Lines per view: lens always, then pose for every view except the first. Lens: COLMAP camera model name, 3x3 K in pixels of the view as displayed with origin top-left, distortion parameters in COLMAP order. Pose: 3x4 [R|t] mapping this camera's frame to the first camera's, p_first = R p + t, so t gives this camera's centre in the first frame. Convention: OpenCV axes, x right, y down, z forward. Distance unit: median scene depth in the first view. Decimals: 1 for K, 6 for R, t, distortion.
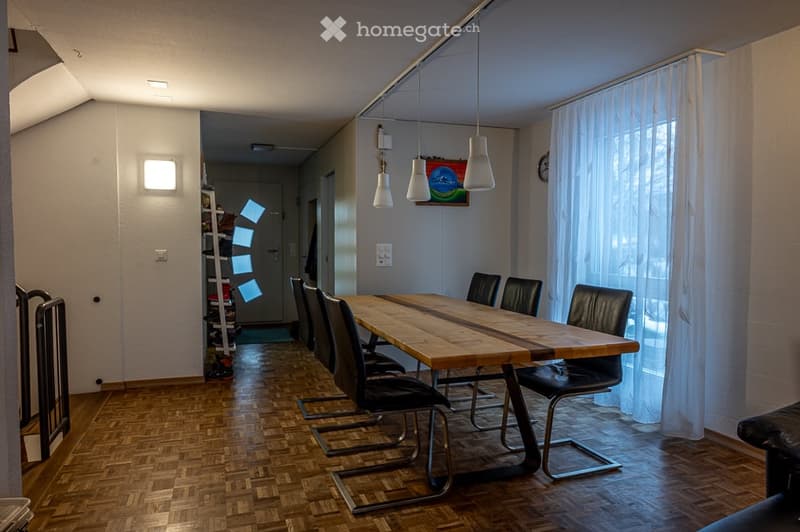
lens RADIAL K [[533.0, 0, 401.7], [0, 533.0, 265.9], [0, 0, 1]] dist [-0.029226, 0.010109]
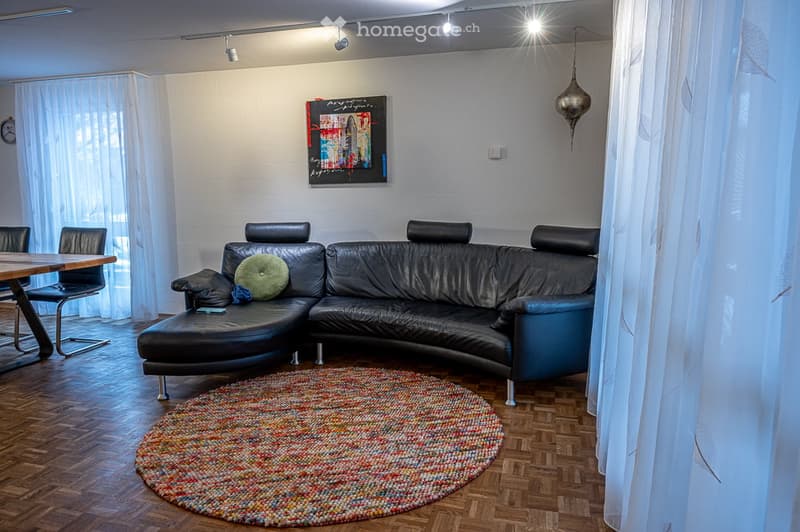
lens RADIAL K [[533.0, 0, 401.3], [0, 533.0, 266.6], [0, 0, 1]] dist [-0.029226, 0.010109]
pose [[0.585987, -0.115157, 0.802096, -0.271306], [0.036381, 0.992591, 0.115927, 0.007091], [-0.809503, -0.038751, 0.585835, -0.537692]]
